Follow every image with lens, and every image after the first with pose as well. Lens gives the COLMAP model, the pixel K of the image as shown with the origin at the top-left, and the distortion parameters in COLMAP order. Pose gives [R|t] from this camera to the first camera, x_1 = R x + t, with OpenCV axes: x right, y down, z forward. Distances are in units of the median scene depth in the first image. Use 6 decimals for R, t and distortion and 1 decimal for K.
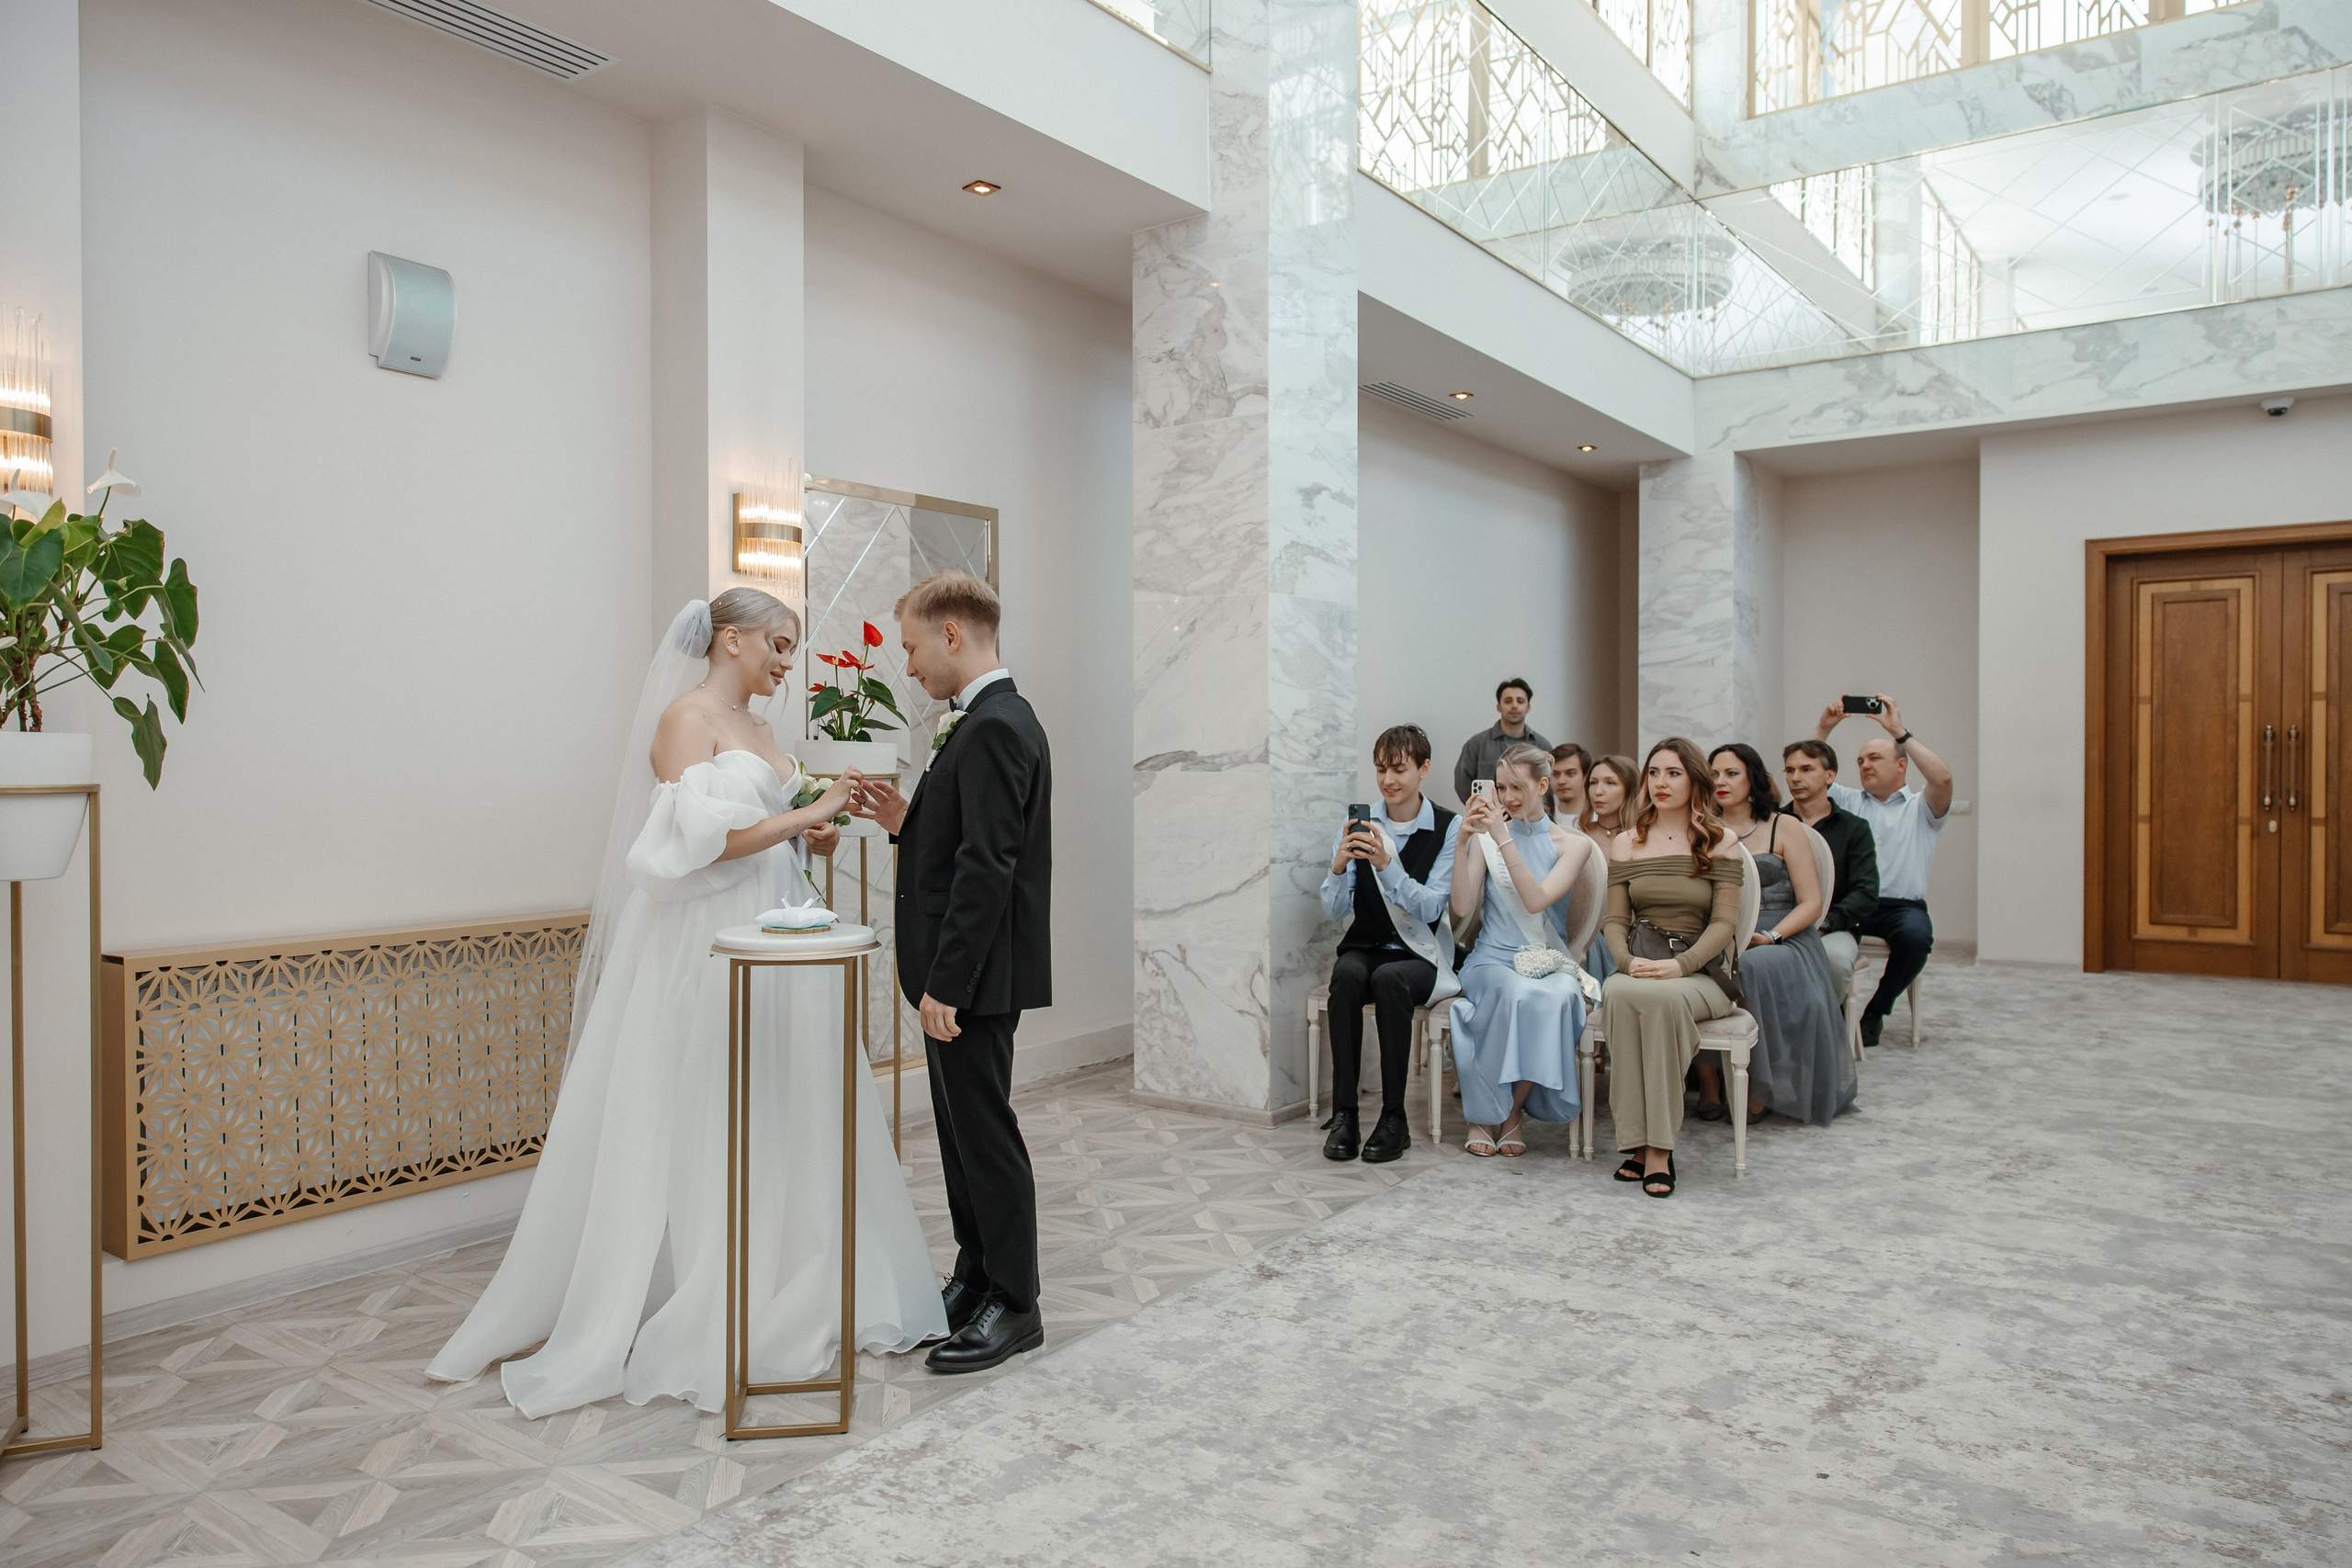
lens RADIAL K [[1560.7, 0, 1187.9], [0, 1560.7, 780.4], [0, 0, 1]] dist [-0.013255, 0.005713]
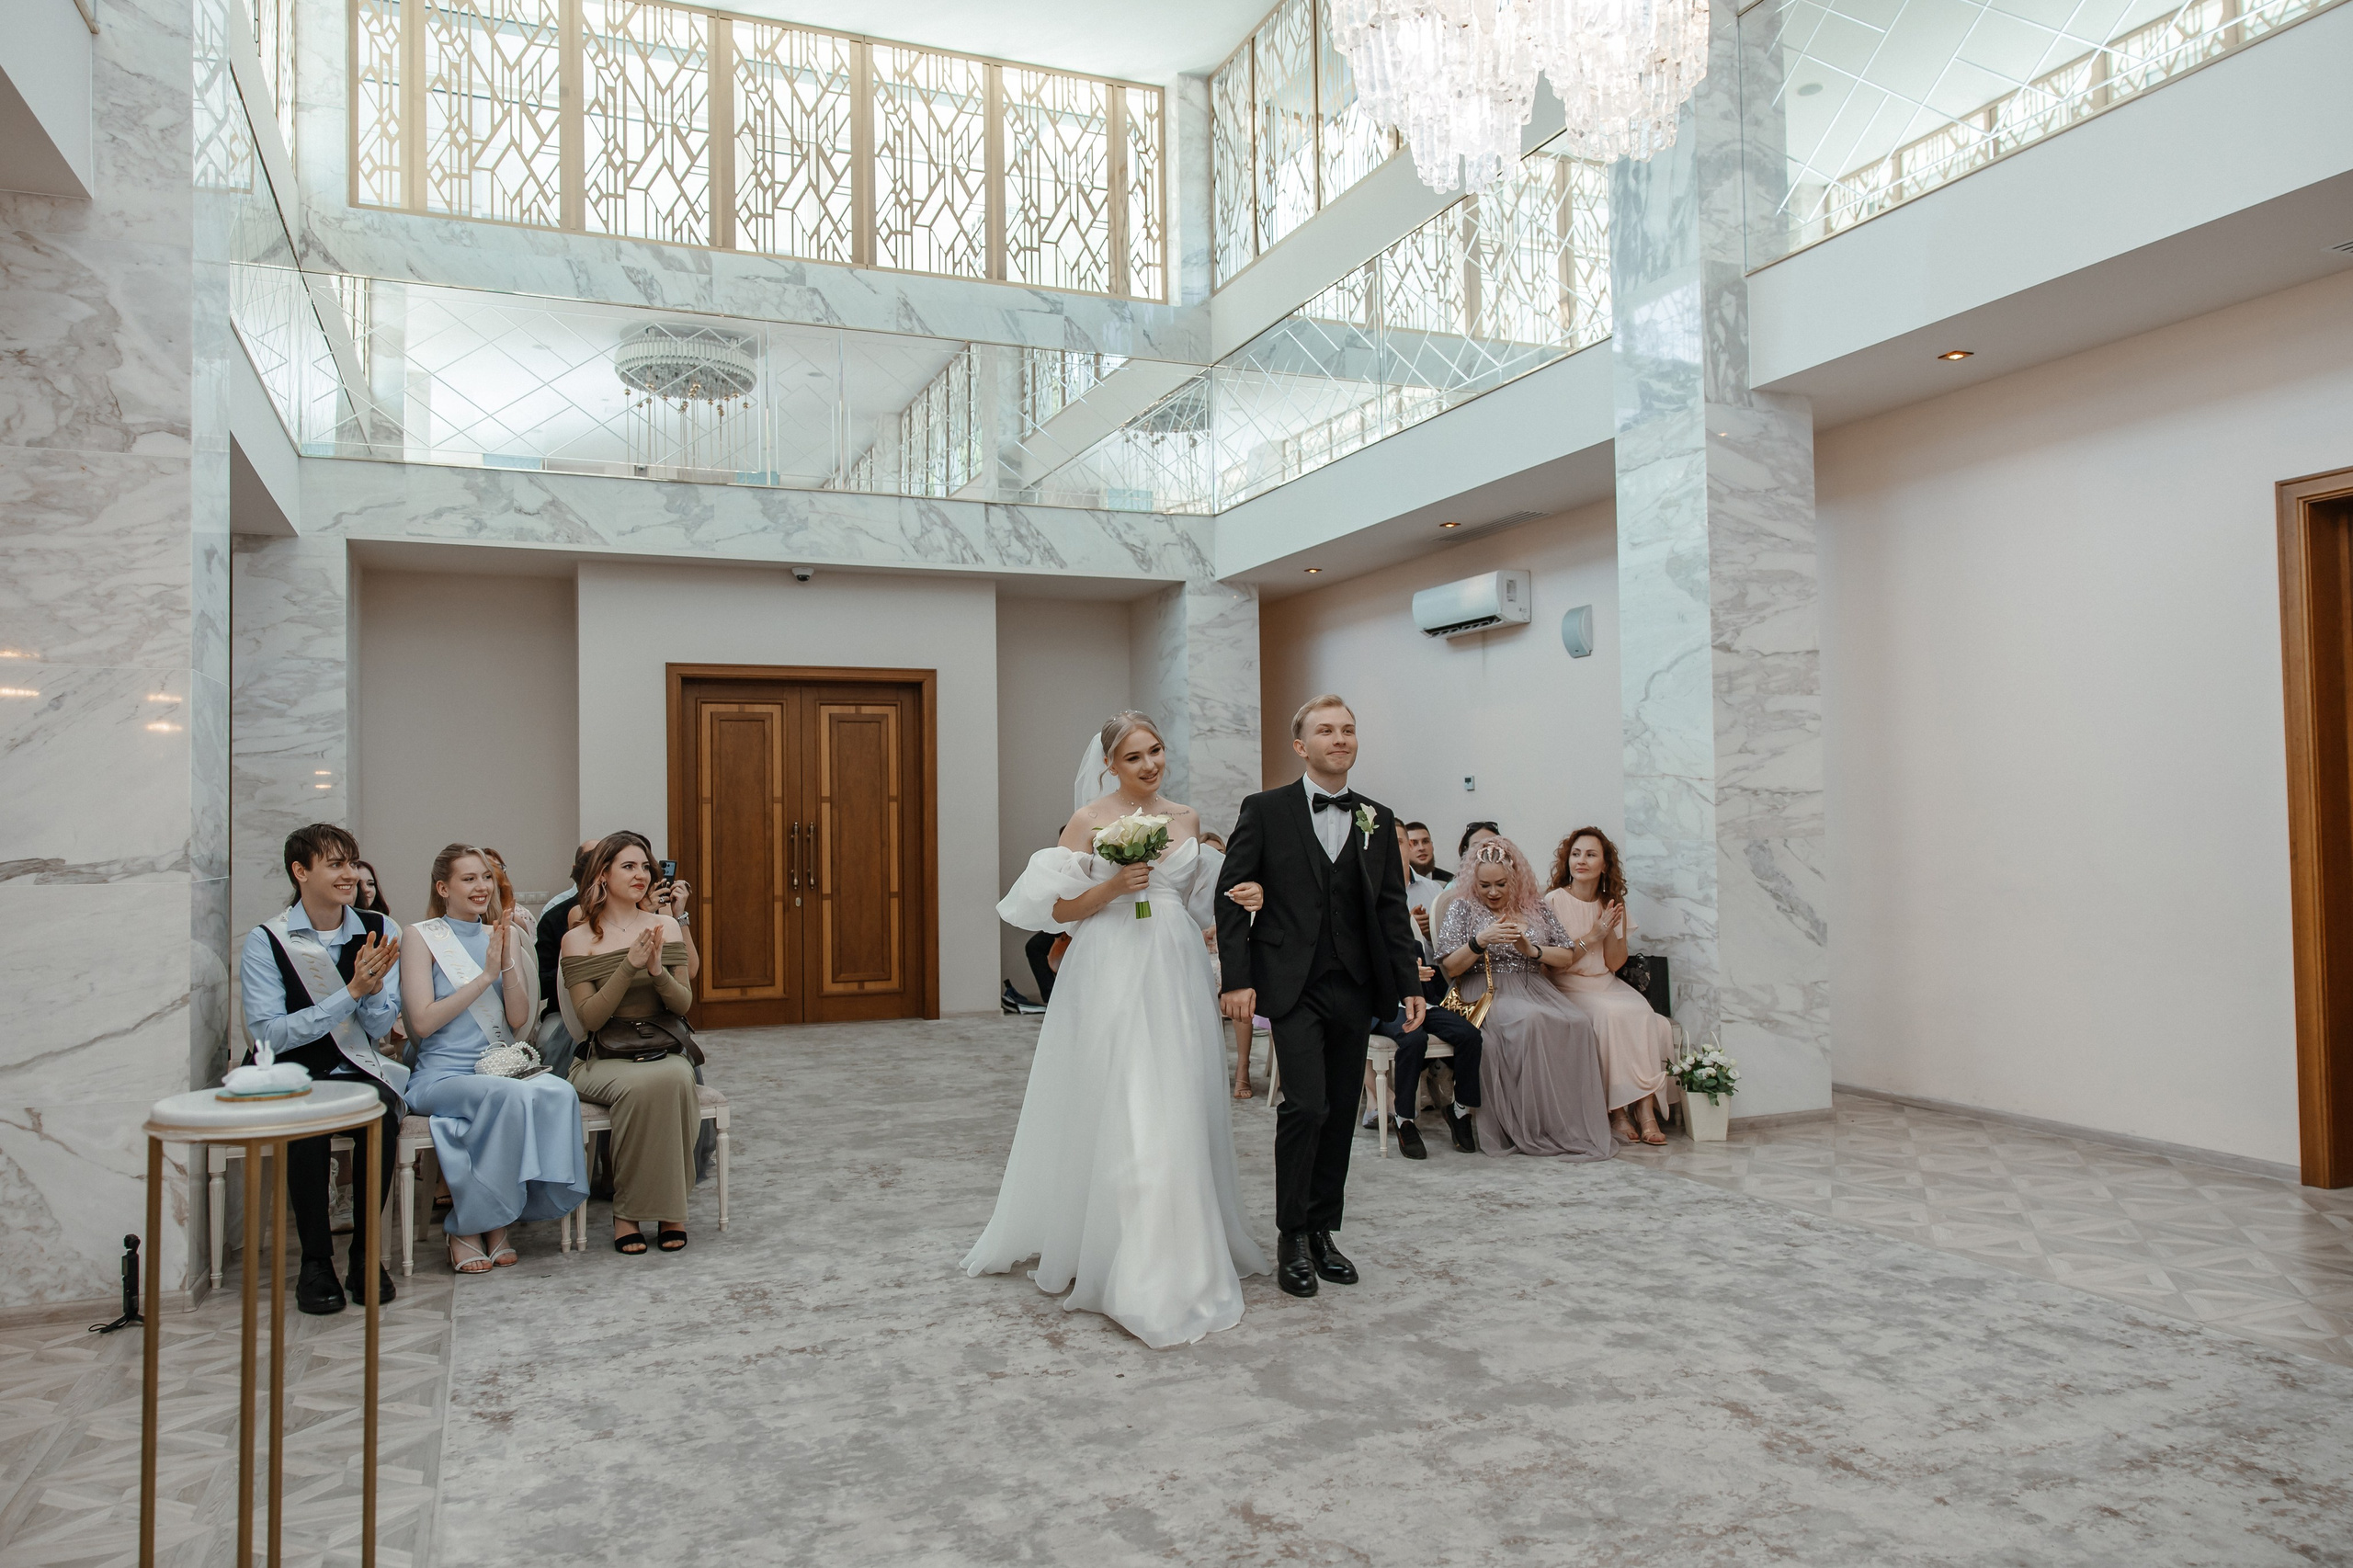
lens RADIAL K [[1561.5, 0, 1189.9], [0, 1561.5, 774.9], [0, 0, 1]] dist [-0.013255, 0.005713]
pose [[0.526657, 0.026295, 0.849671, -0.364952], [0.026173, 0.998546, -0.047125, -0.008958], [-0.849675, 0.047057, 0.525203, 0.095537]]
